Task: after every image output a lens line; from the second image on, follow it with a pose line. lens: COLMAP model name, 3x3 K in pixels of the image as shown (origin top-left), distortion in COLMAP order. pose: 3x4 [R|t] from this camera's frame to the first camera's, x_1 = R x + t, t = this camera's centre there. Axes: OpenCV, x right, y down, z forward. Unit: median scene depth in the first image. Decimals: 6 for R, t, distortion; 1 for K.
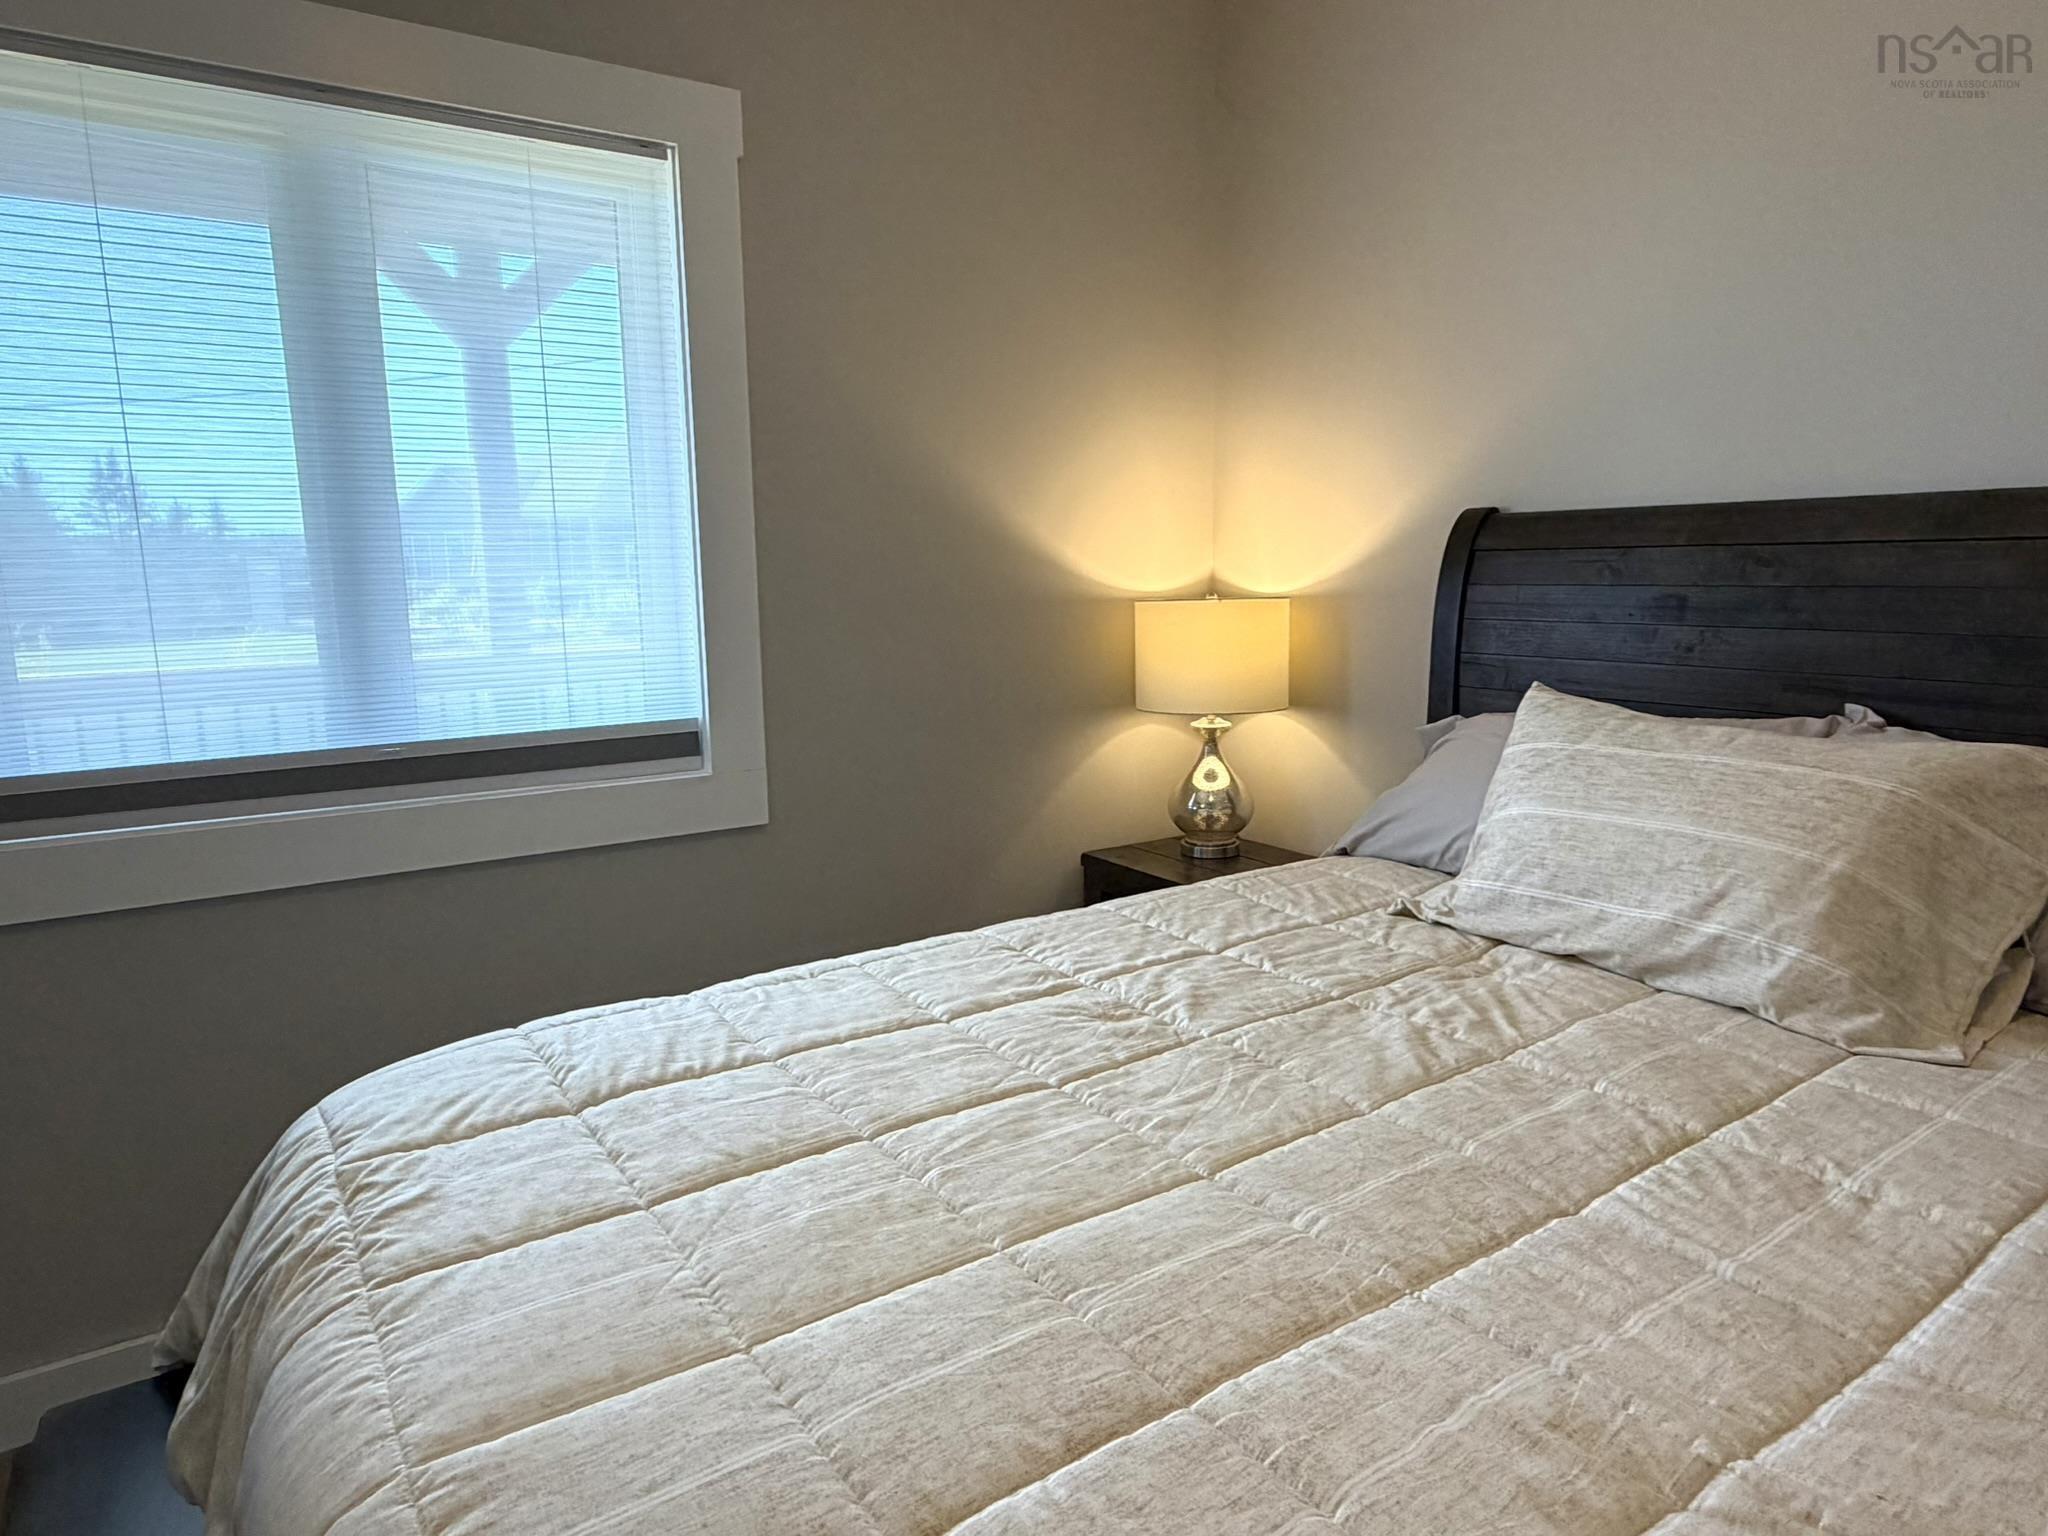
lens RADIAL K [[1208.3, 0, 1024.0], [0, 1208.3, 768.0], [0, 0, 1]] dist [-0.003706, -0.000808]
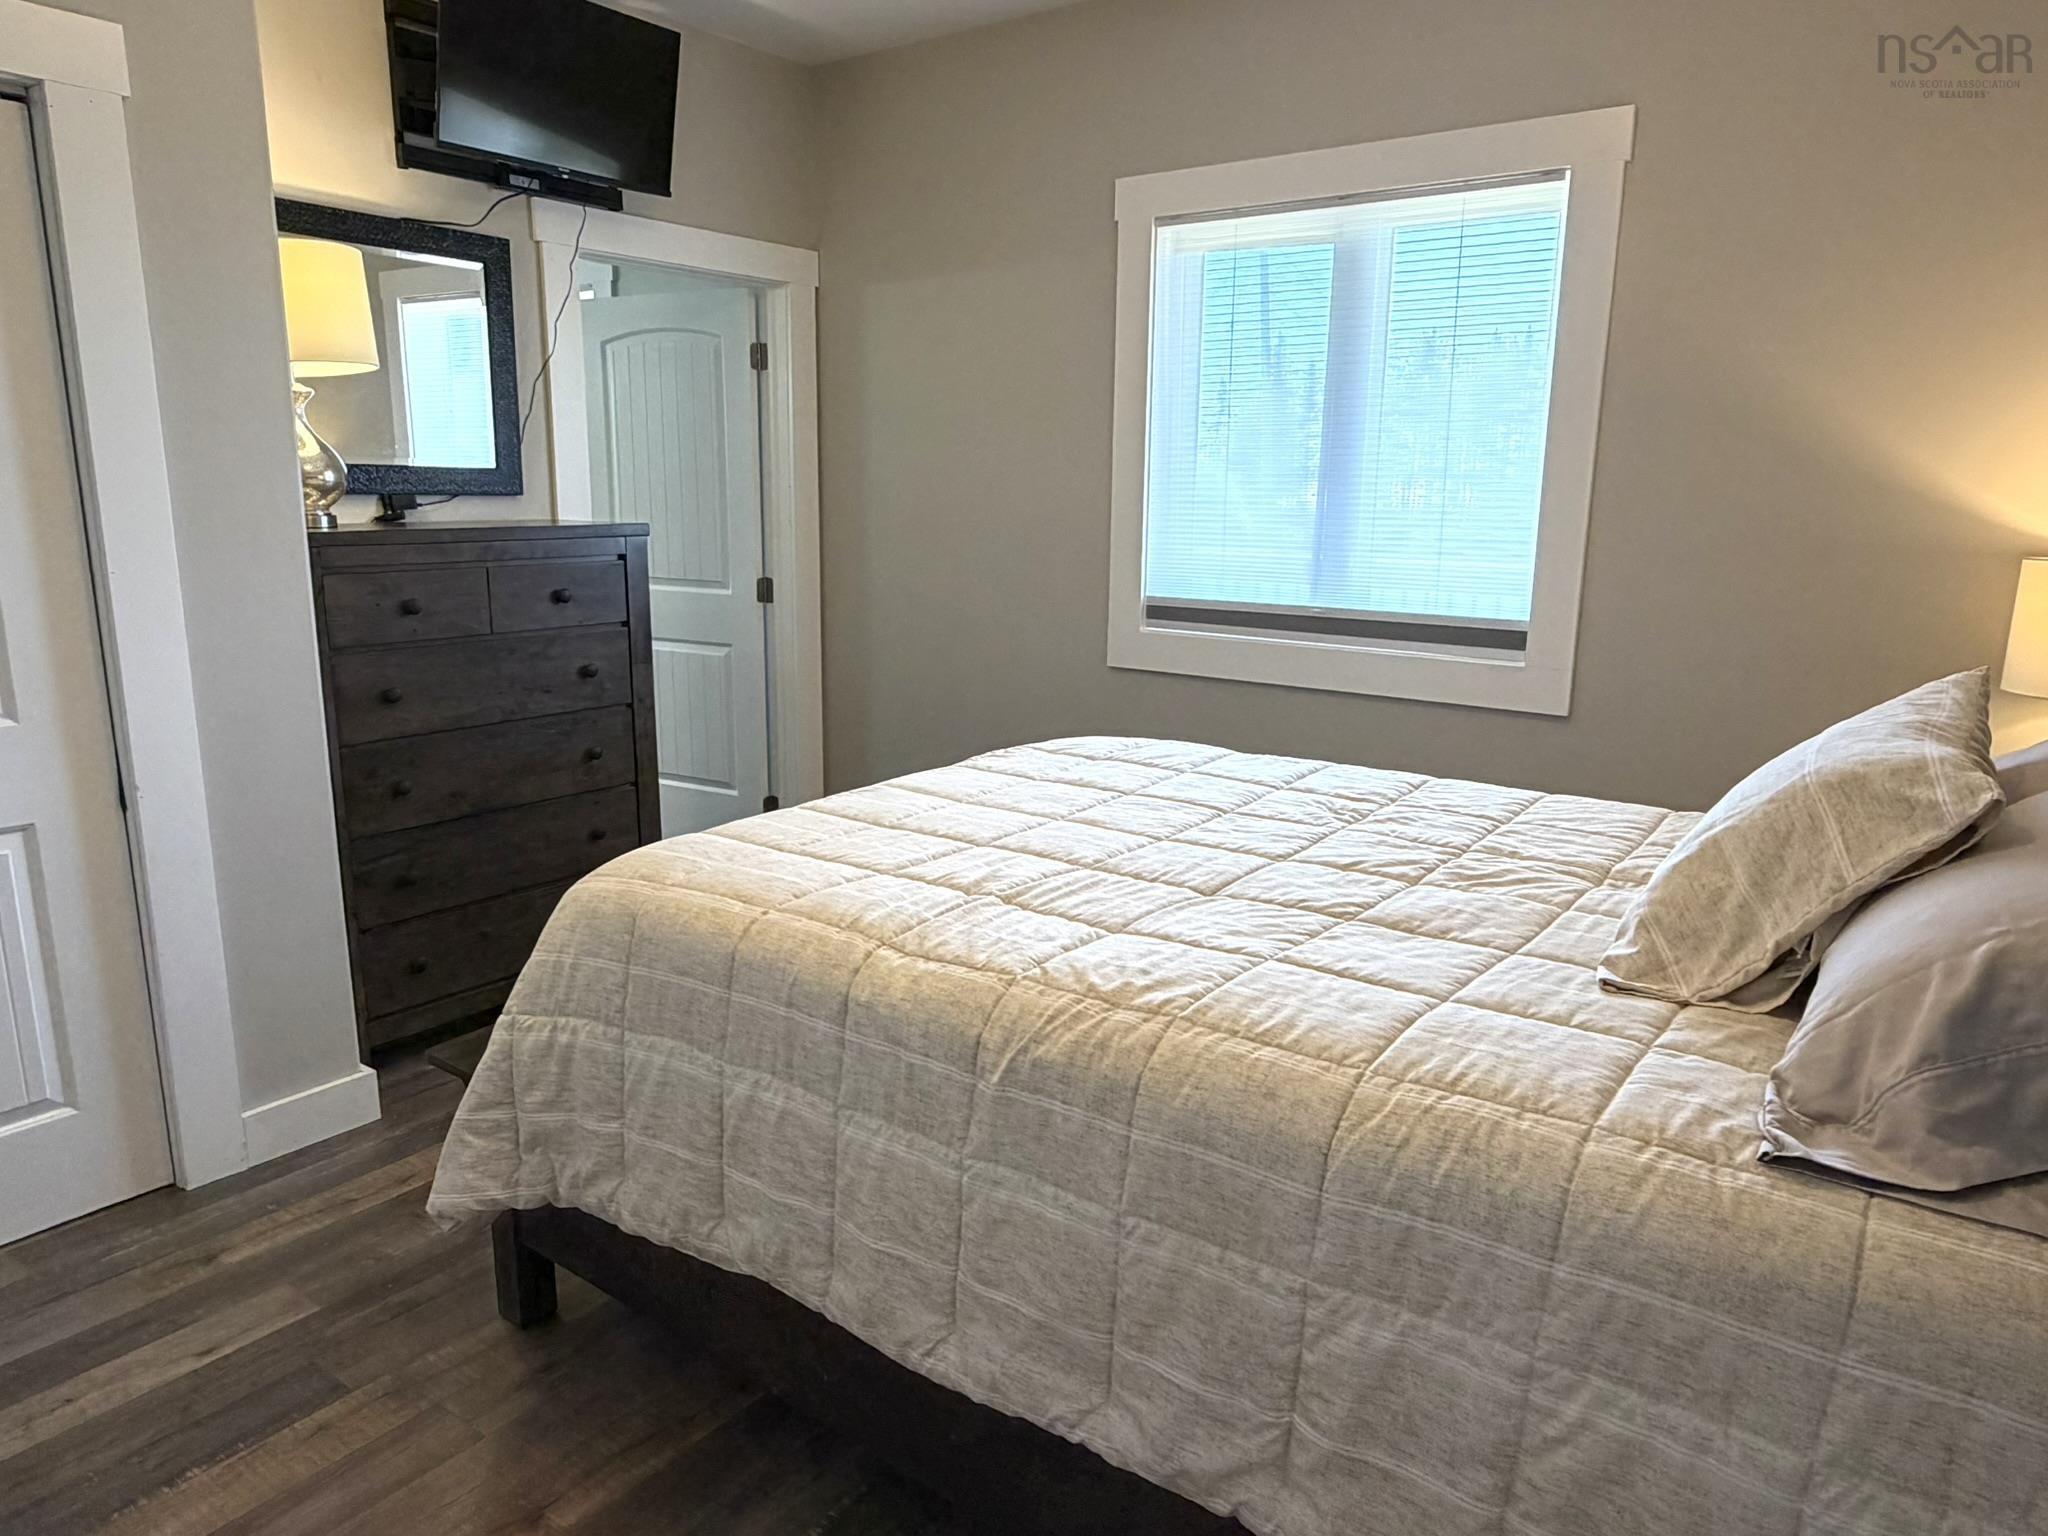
lens RADIAL K [[1340.2, 0, 1024.0], [0, 1340.2, 768.0], [0, 0, 1]] dist [0.003076, 0.000733]
pose [[0.334414, 0.213070, -0.918024, 1.259705], [-0.168406, 0.971939, 0.164237, -0.047834], [0.927258, 0.099678, 0.360912, 0.025464]]
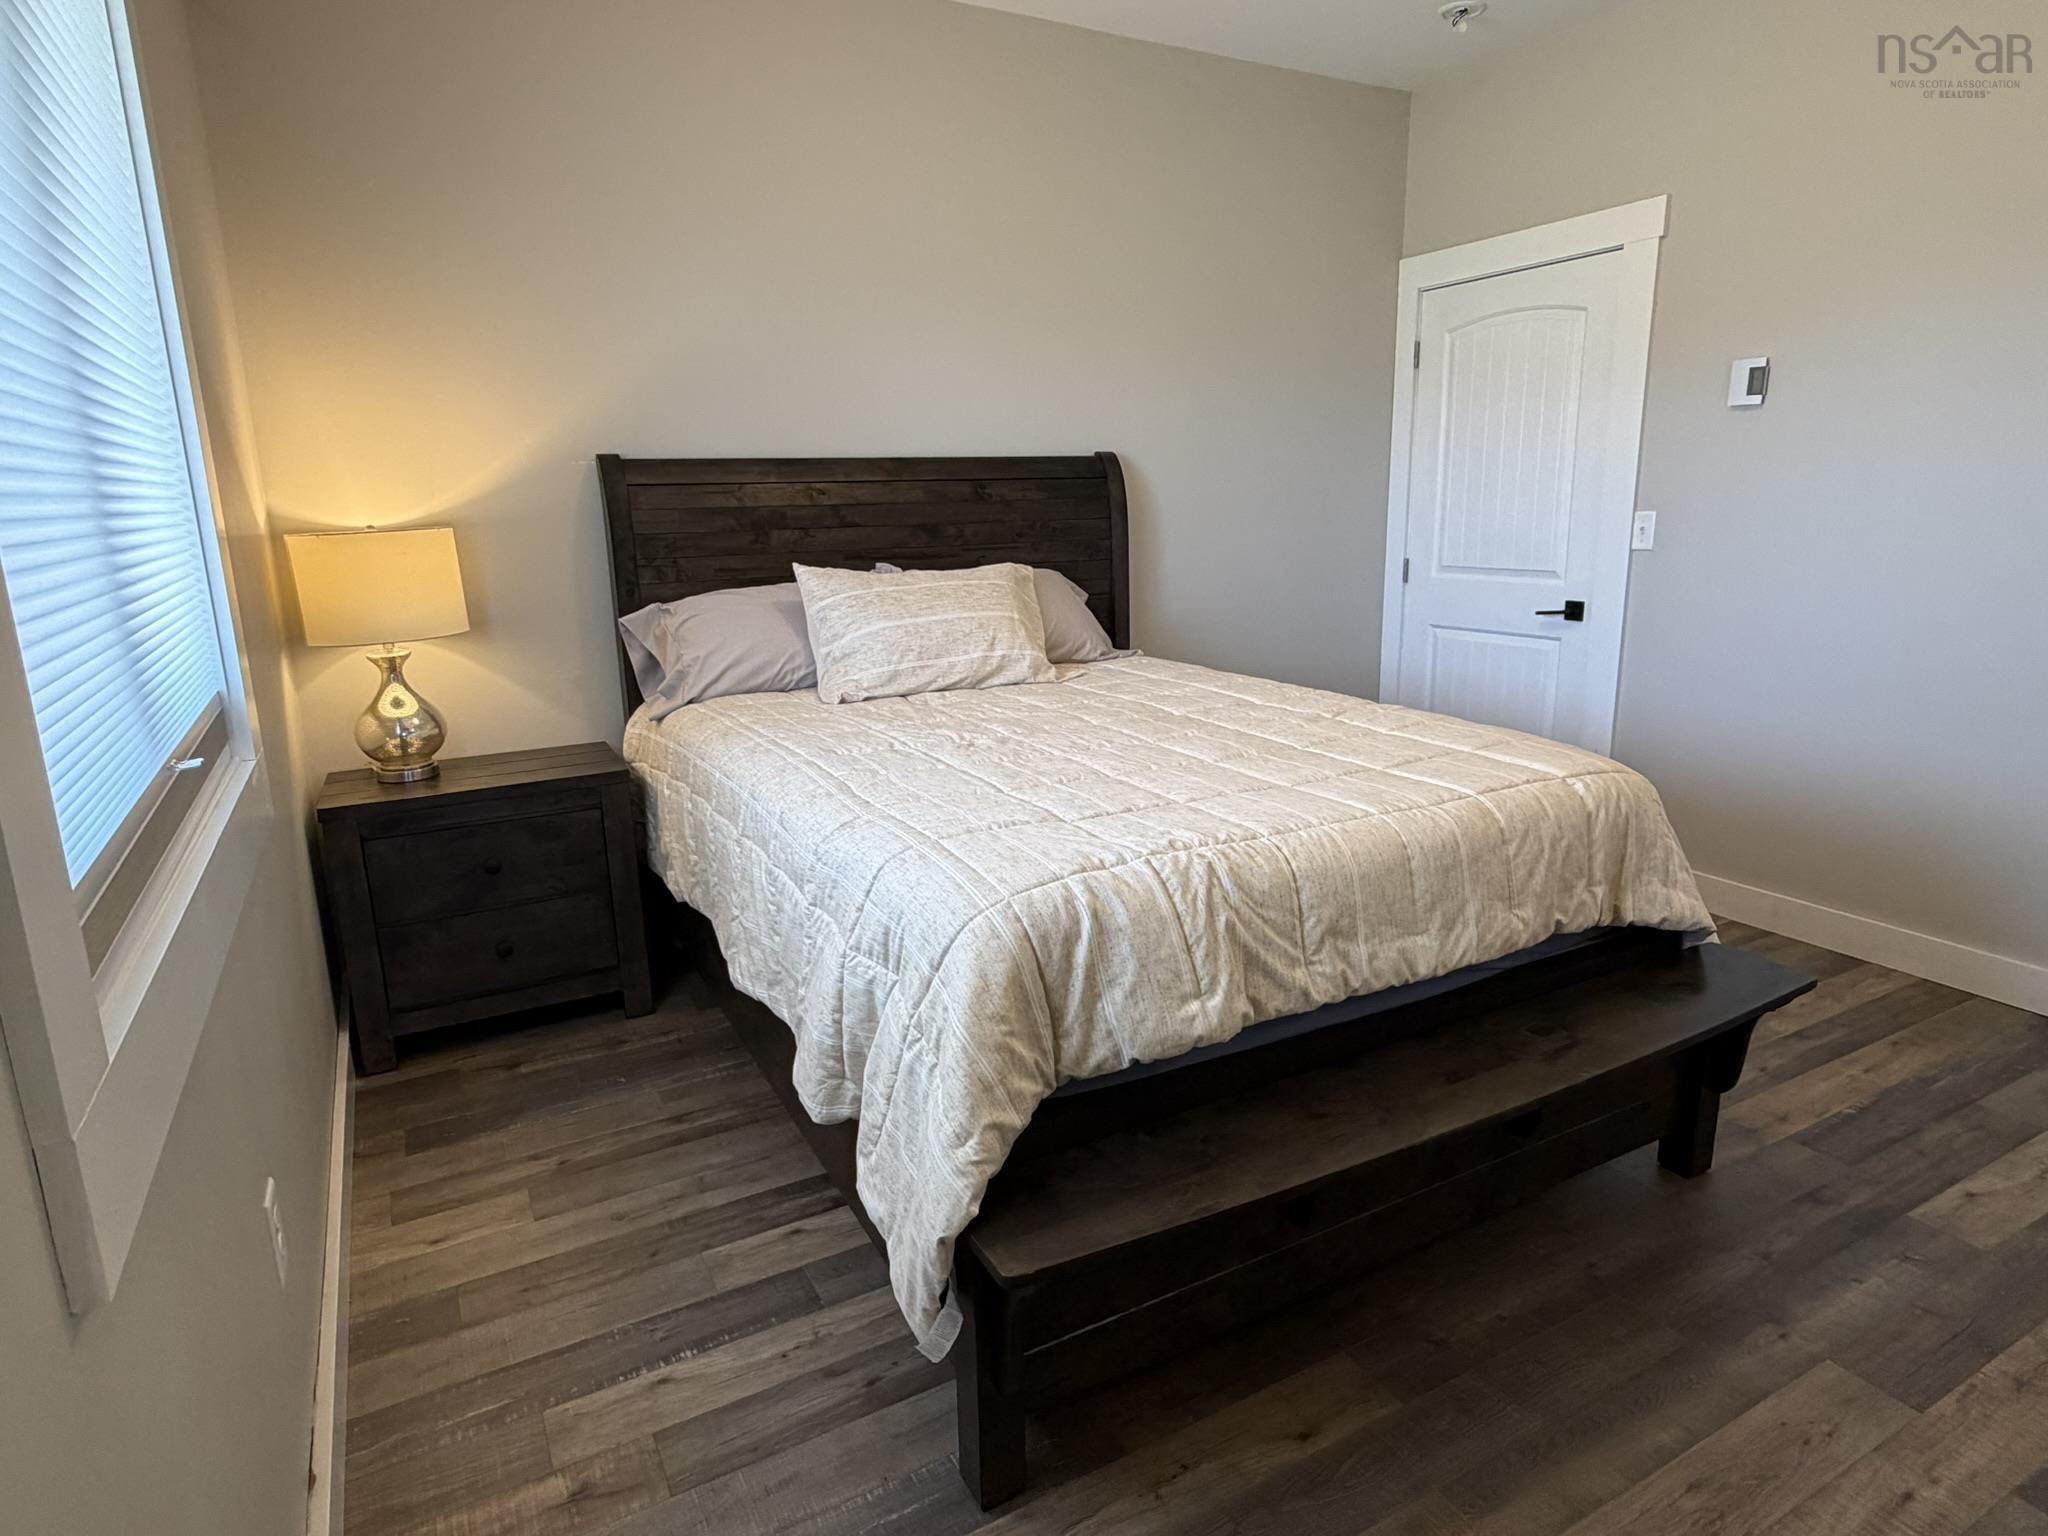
lens RADIAL K [[1163.8, 0, 1024.0], [0, 1163.8, 768.0], [0, 0, 1]] dist [0.000397, 0.000229]
pose [[0.090281, -0.217634, 0.971846, -1.240108], [0.181530, 0.963080, 0.198807, -0.064893], [-0.979233, 0.158470, 0.126455, 0.566634]]
